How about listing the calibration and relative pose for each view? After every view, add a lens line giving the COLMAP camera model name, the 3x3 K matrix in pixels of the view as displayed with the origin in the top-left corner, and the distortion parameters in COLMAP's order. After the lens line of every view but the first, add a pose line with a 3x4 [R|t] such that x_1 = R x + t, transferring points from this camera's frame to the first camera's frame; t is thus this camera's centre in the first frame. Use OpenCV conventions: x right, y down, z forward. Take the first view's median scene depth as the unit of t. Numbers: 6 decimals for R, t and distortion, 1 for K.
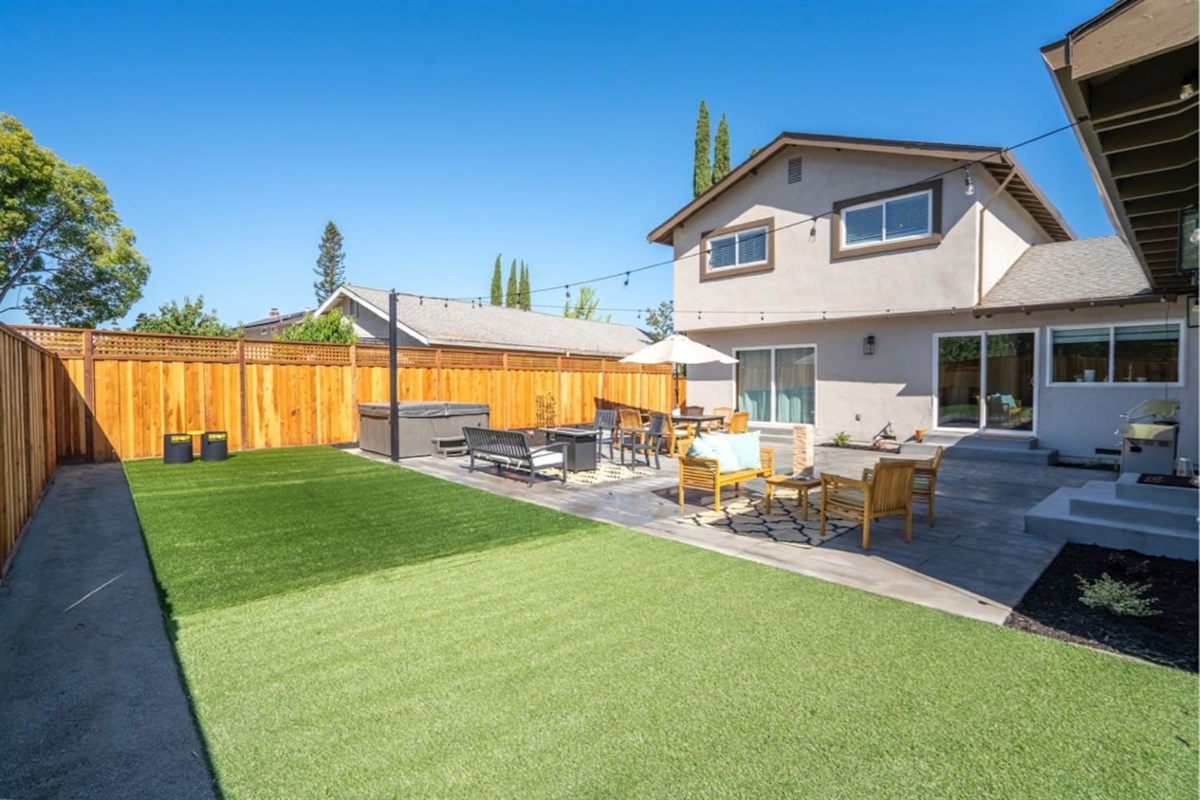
lens RADIAL K [[565.3, 0, 600.0], [0, 565.3, 400.0], [0, 0, 1]] dist [-0.062111, 0.025213]
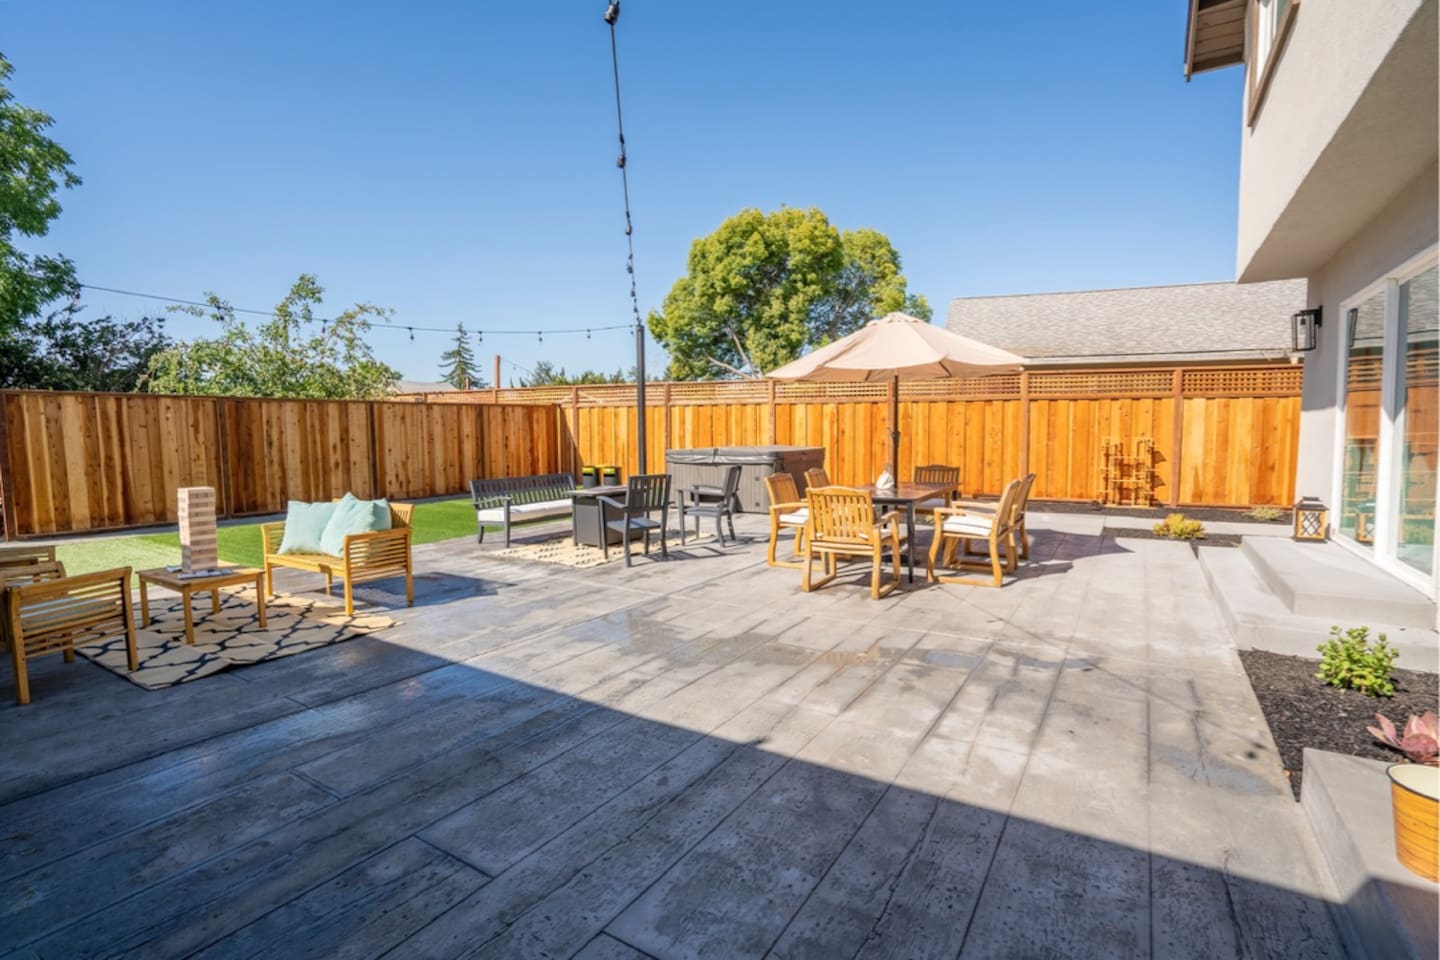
lens RADIAL K [[678.3, 0, 720.0], [0, 678.3, 480.0], [0, 0, 1]] dist [-0.062111, 0.025213]
pose [[0.263765, 0.072980, -0.961822, 0.570712], [-0.022962, 0.997326, 0.069377, -0.014025], [0.964314, 0.003786, 0.264735, 0.641018]]
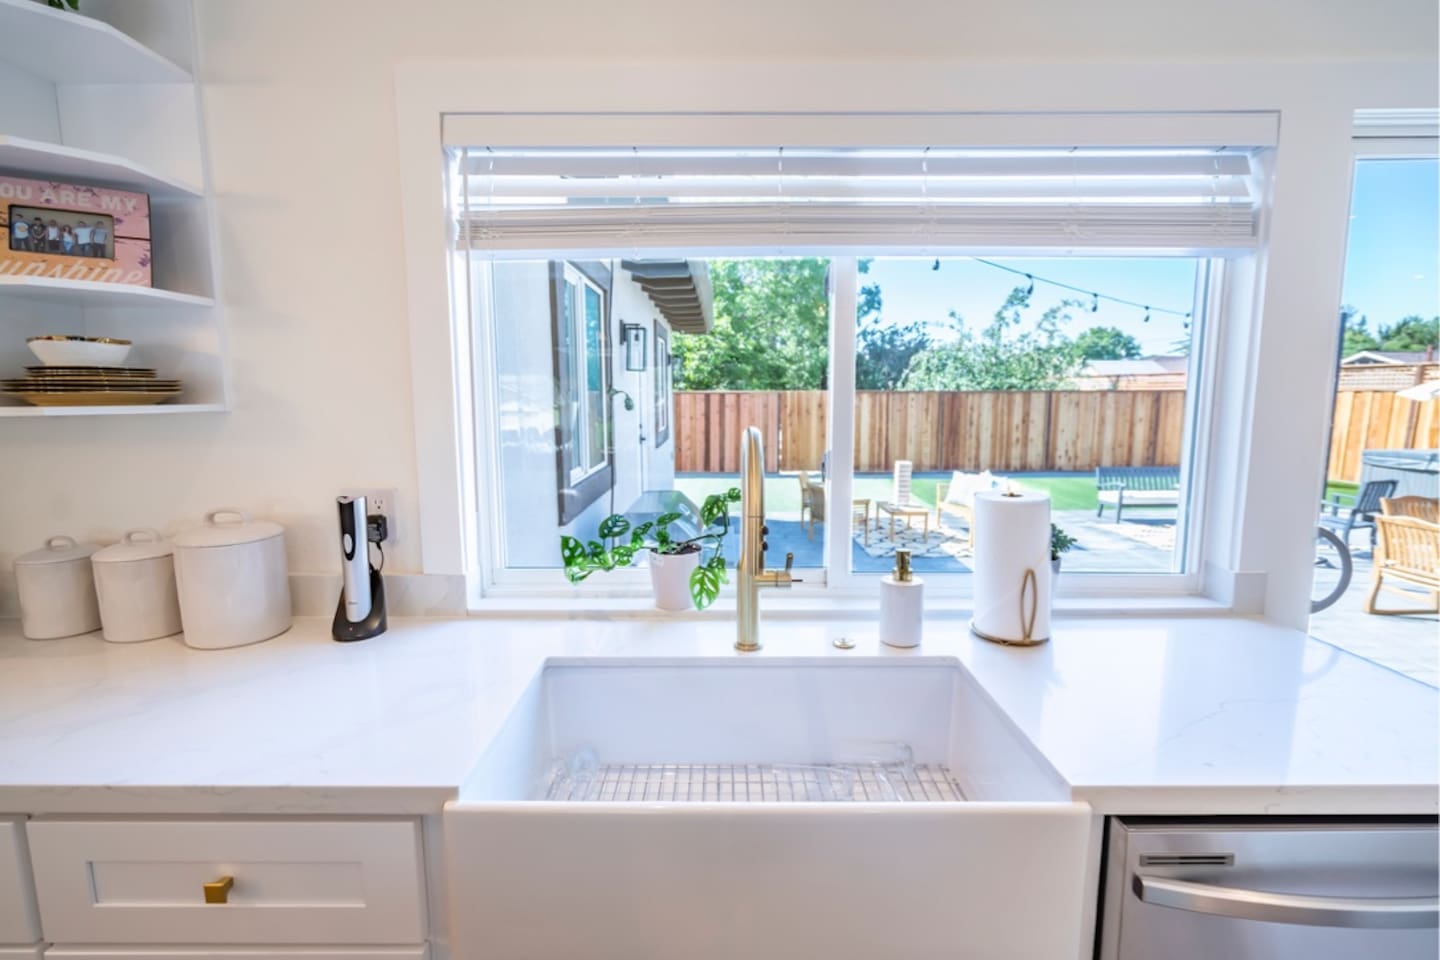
lens RADIAL K [[647.4, 0, 720.0], [0, 647.4, 480.0], [0, 0, 1]] dist [-0.001454, 0.000225]
pose [[-0.678837, 0.101362, -0.727260, 0.757061], [-0.018081, 0.987819, 0.154555, -0.057360], [0.734067, 0.118067, -0.668735, 0.763946]]
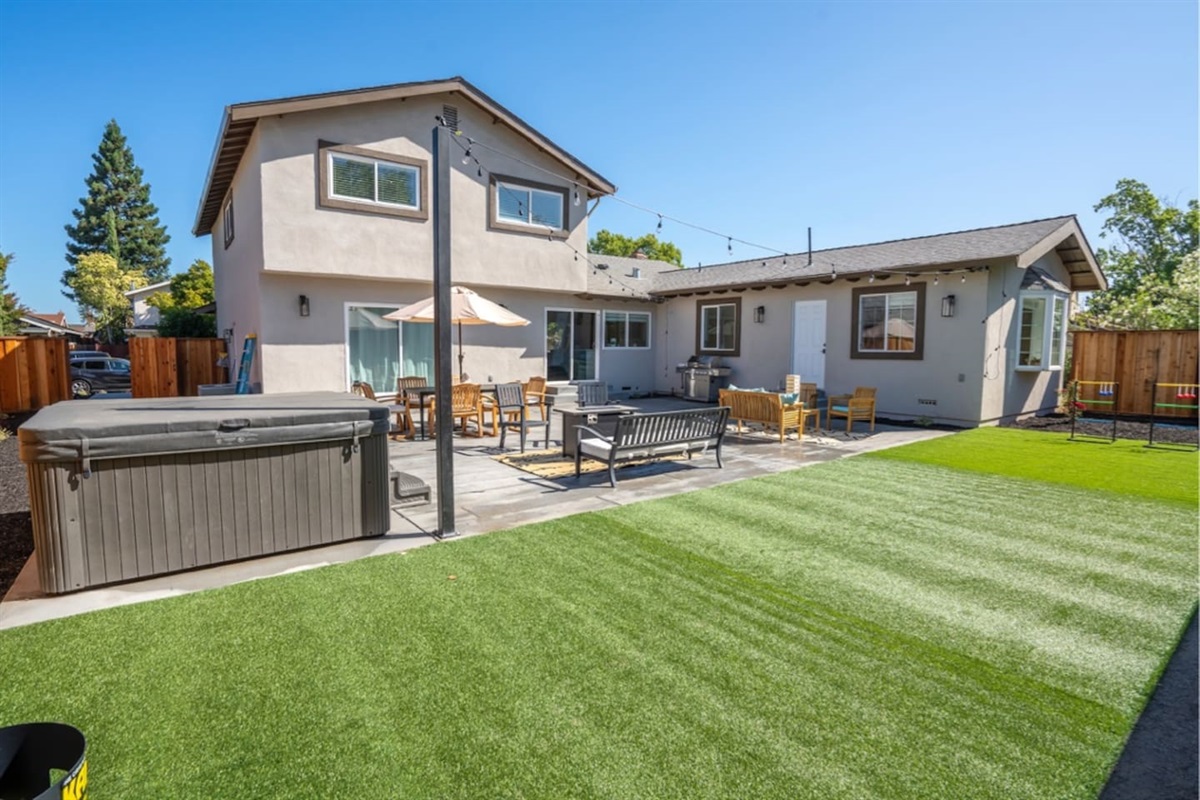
lens RADIAL K [[588.6, 0, 600.0], [0, 588.6, 400.0], [0, 0, 1]] dist [-0.085119, 0.072812]
pose [[0.090500, -0.090088, 0.991813, -0.615231], [0.027768, 0.995741, 0.087911, -0.021606], [-0.995509, 0.019585, 0.092616, 0.649403]]
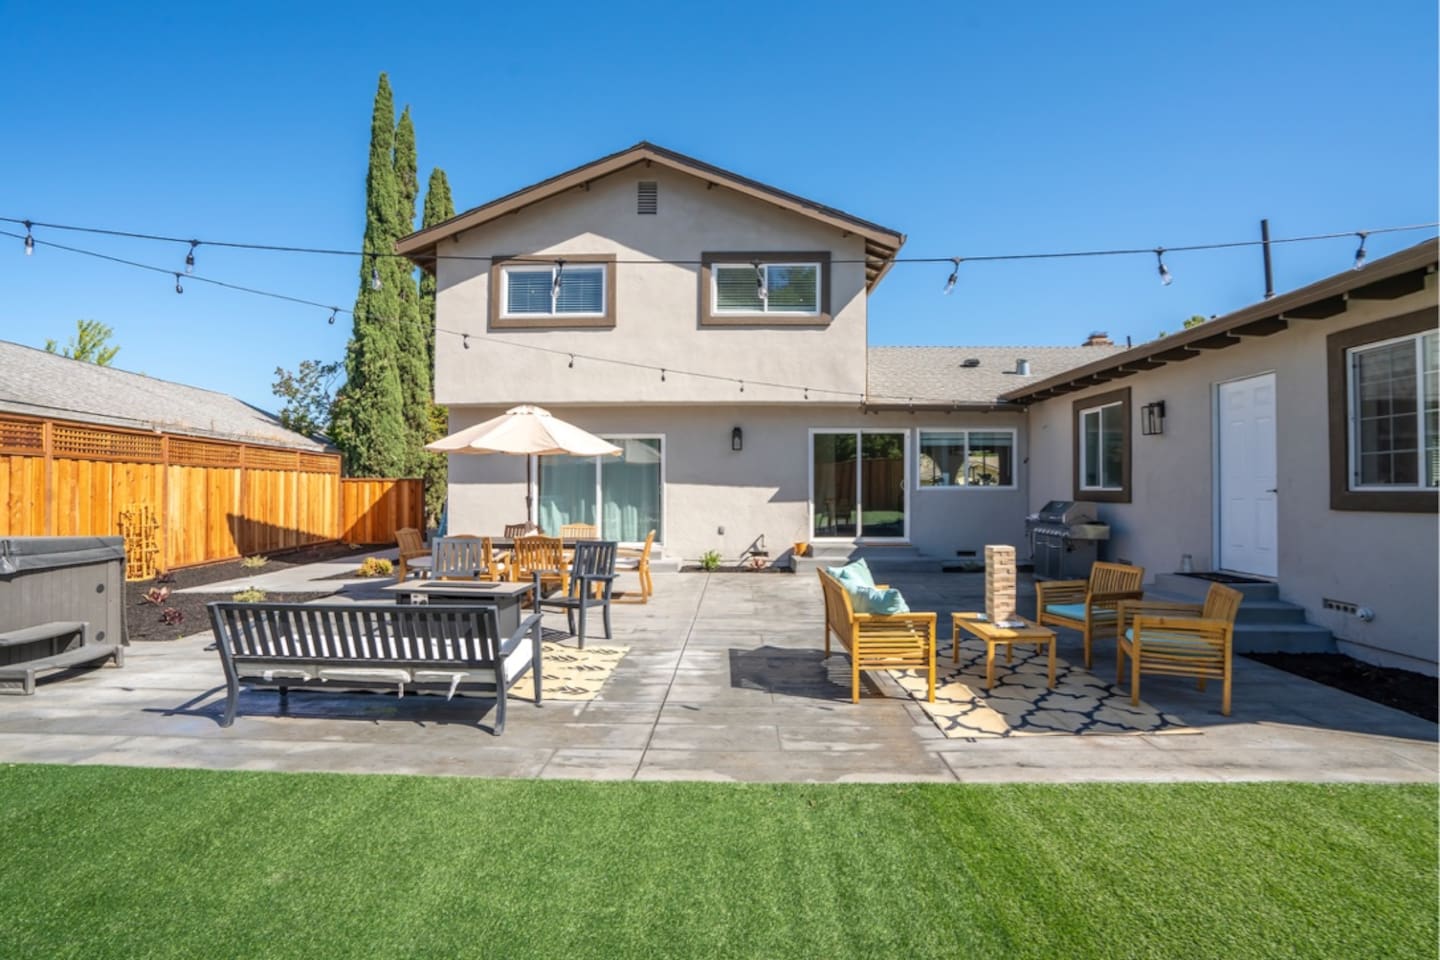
lens RADIAL K [[685.4, 0, 716.5], [0, 685.4, 481.7], [0, 0, 1]] dist [-0.063464, 0.026637]
pose [[0.700398, 0.006428, 0.713723, -0.218233], [0.022225, 0.999278, -0.030809, -0.007587], [-0.713406, 0.037441, 0.699750, 0.311113]]
